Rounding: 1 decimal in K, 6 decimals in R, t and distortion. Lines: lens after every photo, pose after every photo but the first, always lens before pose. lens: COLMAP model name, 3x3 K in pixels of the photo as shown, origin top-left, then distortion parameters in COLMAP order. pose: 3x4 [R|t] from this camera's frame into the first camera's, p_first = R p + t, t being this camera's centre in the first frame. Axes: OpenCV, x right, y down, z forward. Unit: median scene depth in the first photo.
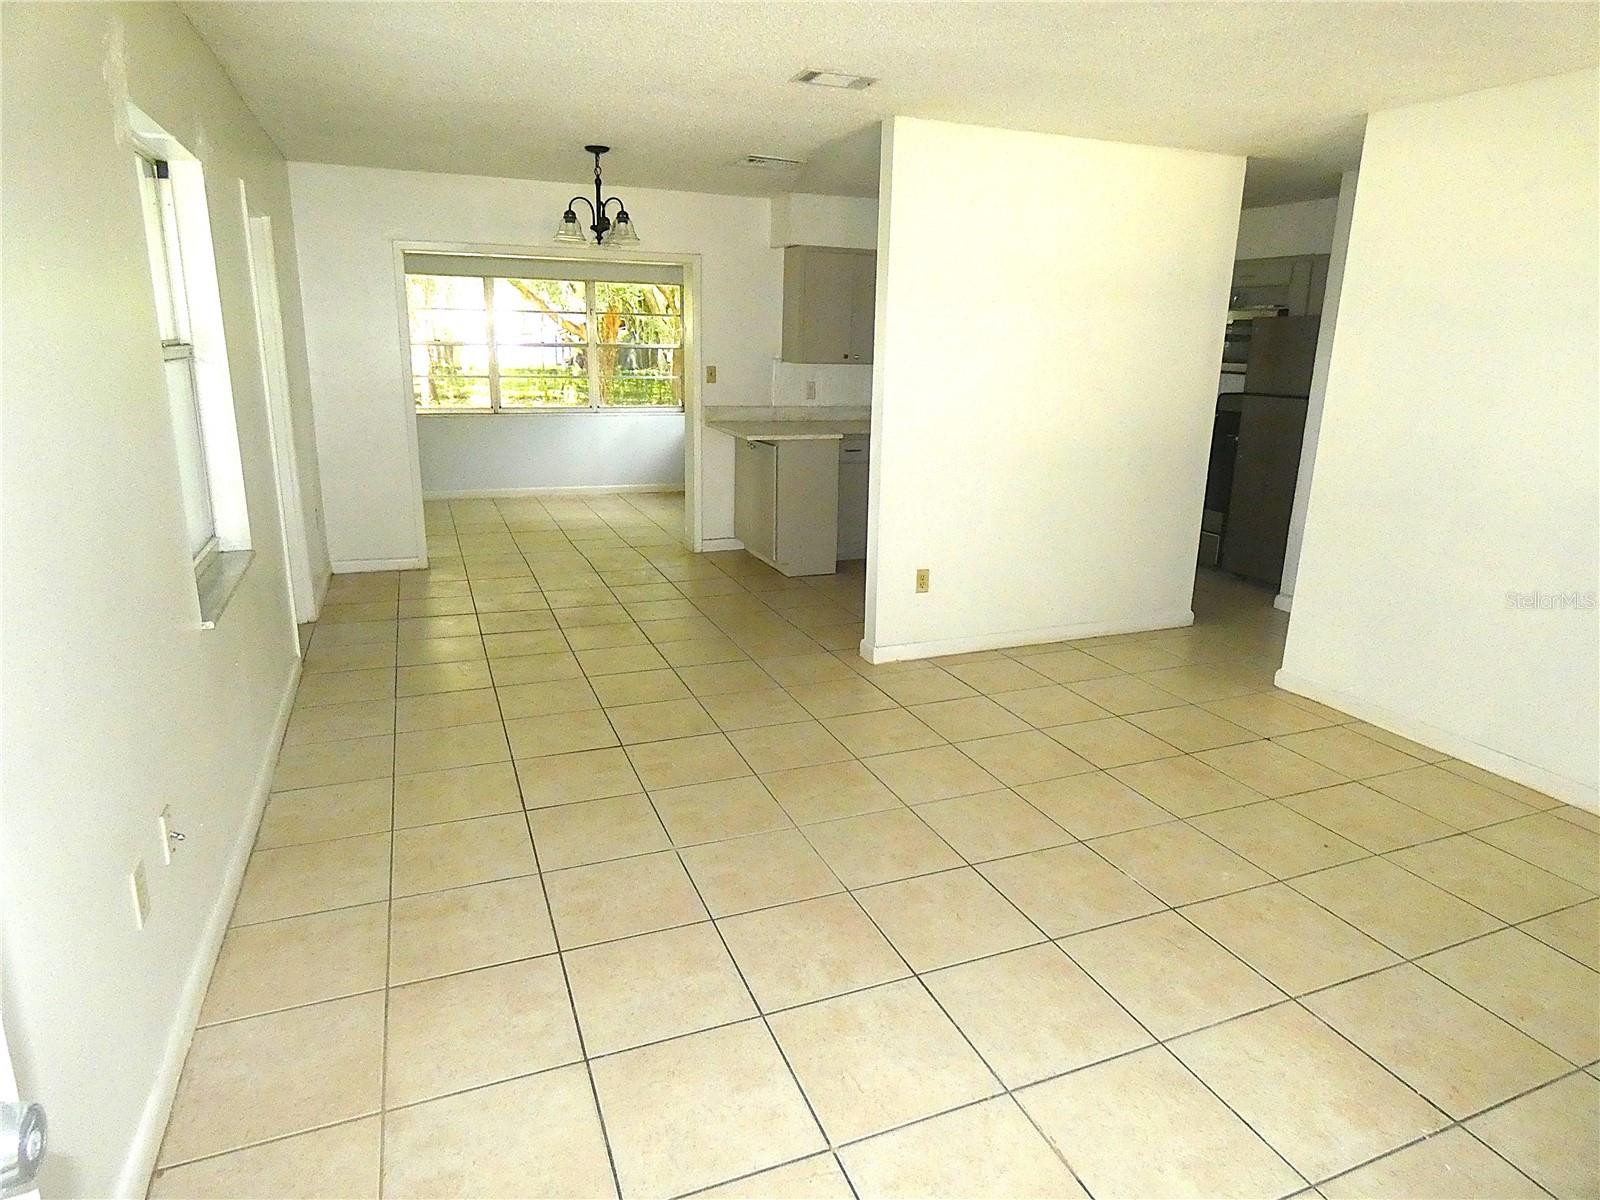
lens RADIAL K [[961.4, 0, 800.0], [0, 961.4, 600.0], [0, 0, 1]] dist [0.001935, -0.000960]
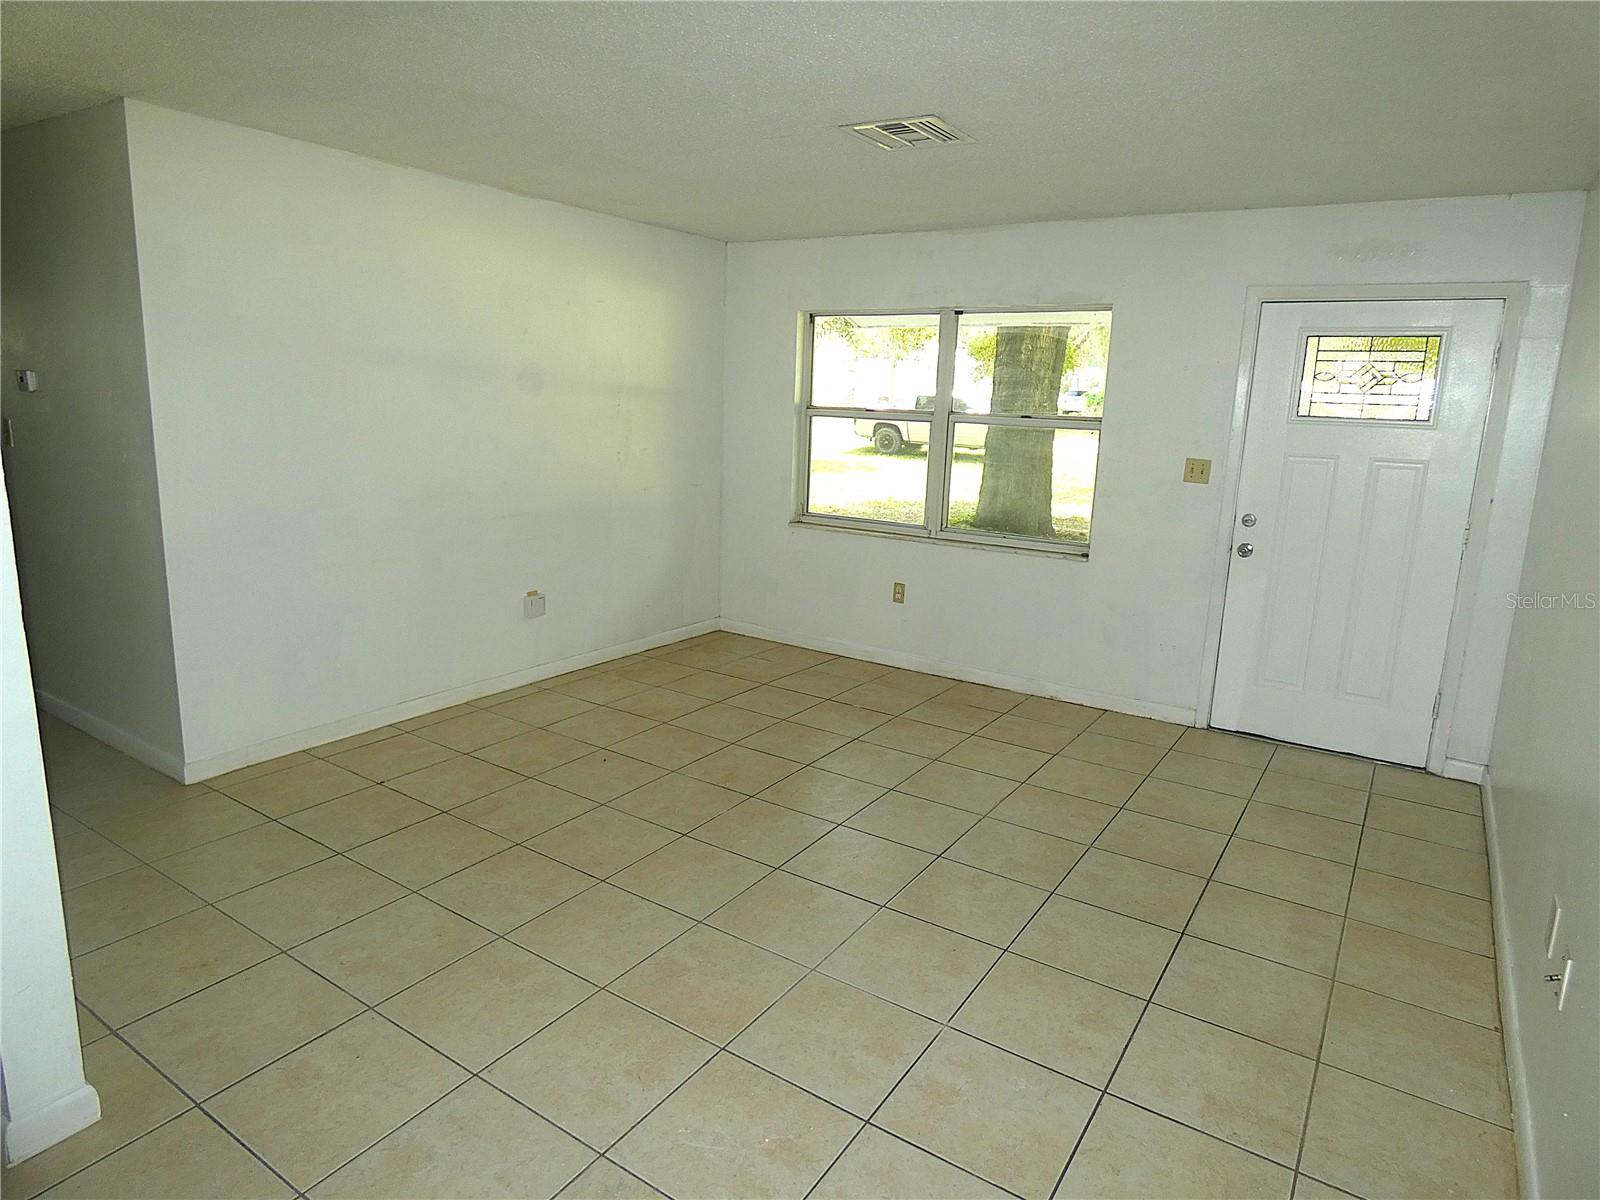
lens RADIAL K [[961.4, 0, 800.0], [0, 961.4, 600.0], [0, 0, 1]] dist [0.001935, -0.000960]
pose [[-0.558843, -0.211976, 0.801724, -0.590184], [0.175588, 0.914611, 0.364218, -0.363135], [-0.810471, 0.344314, -0.473903, 1.247439]]
